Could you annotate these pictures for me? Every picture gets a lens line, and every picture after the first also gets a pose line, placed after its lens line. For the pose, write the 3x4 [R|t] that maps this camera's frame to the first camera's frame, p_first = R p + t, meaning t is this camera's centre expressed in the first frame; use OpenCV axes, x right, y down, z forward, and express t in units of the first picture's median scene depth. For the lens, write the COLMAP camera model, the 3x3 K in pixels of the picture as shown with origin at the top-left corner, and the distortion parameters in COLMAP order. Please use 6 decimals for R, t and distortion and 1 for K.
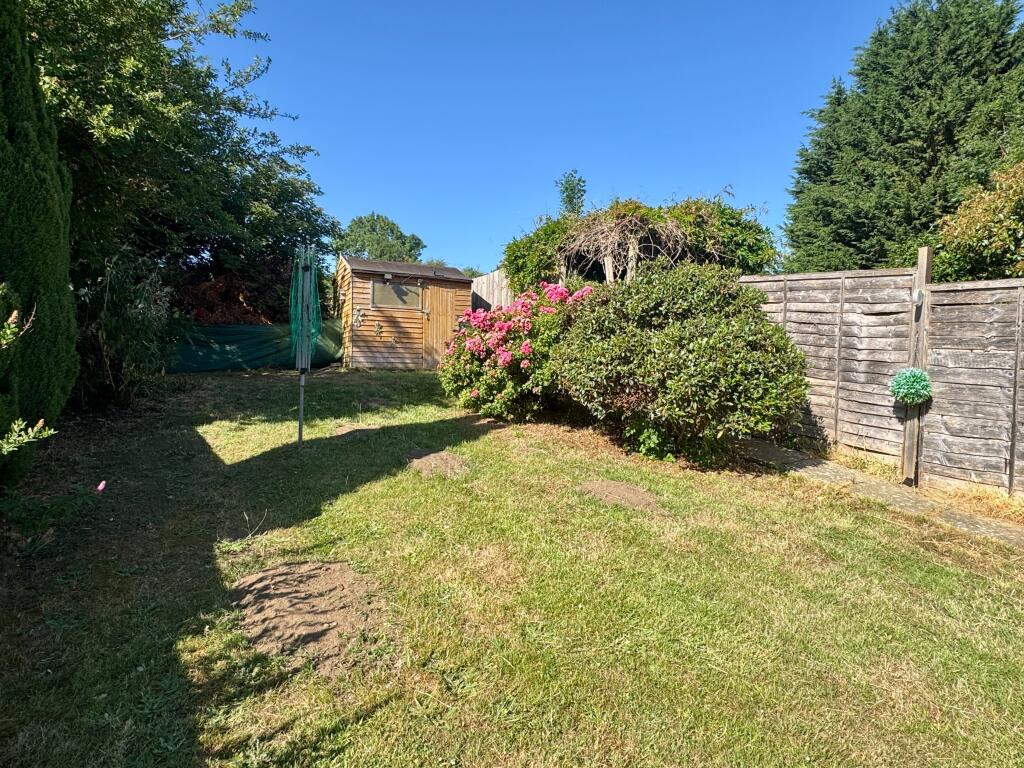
lens RADIAL K [[574.0, 0, 512.0], [0, 574.0, 384.0], [0, 0, 1]] dist [0.013258, 0.000915]
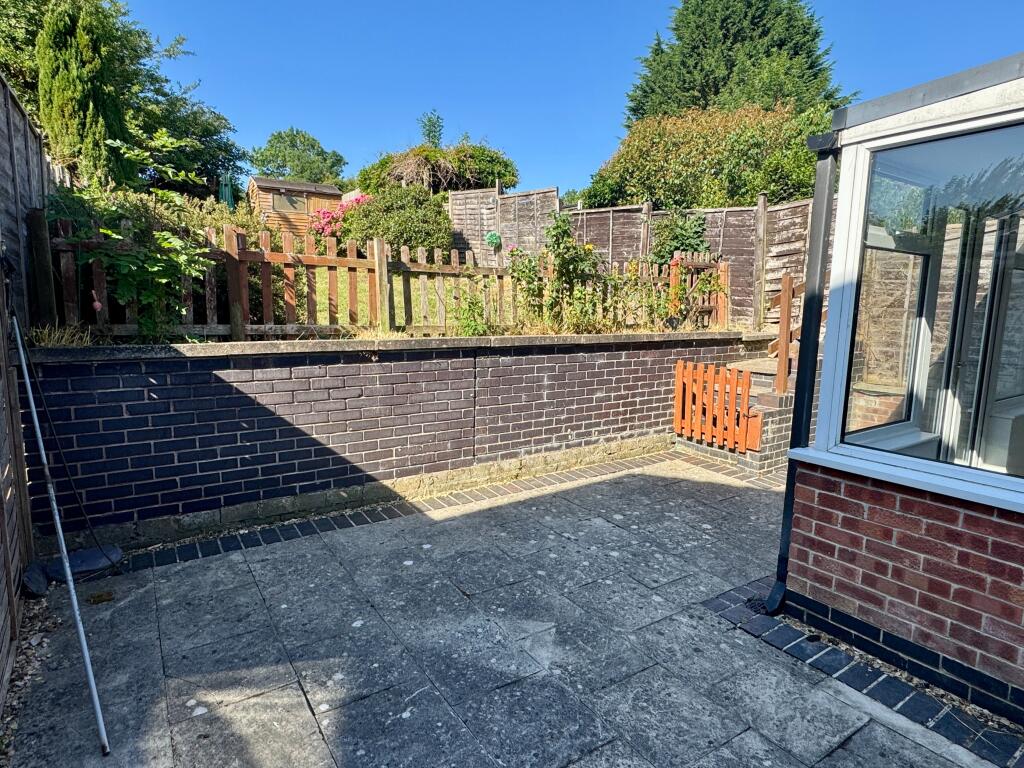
lens RADIAL K [[574.0, 0, 512.0], [0, 574.0, 384.0], [0, 0, 1]] dist [0.013258, 0.000915]
pose [[0.995099, -0.022668, 0.096252, 0.198860], [0.009806, 0.991194, 0.132052, 0.108483], [-0.098398, -0.130461, 0.986559, -0.549328]]
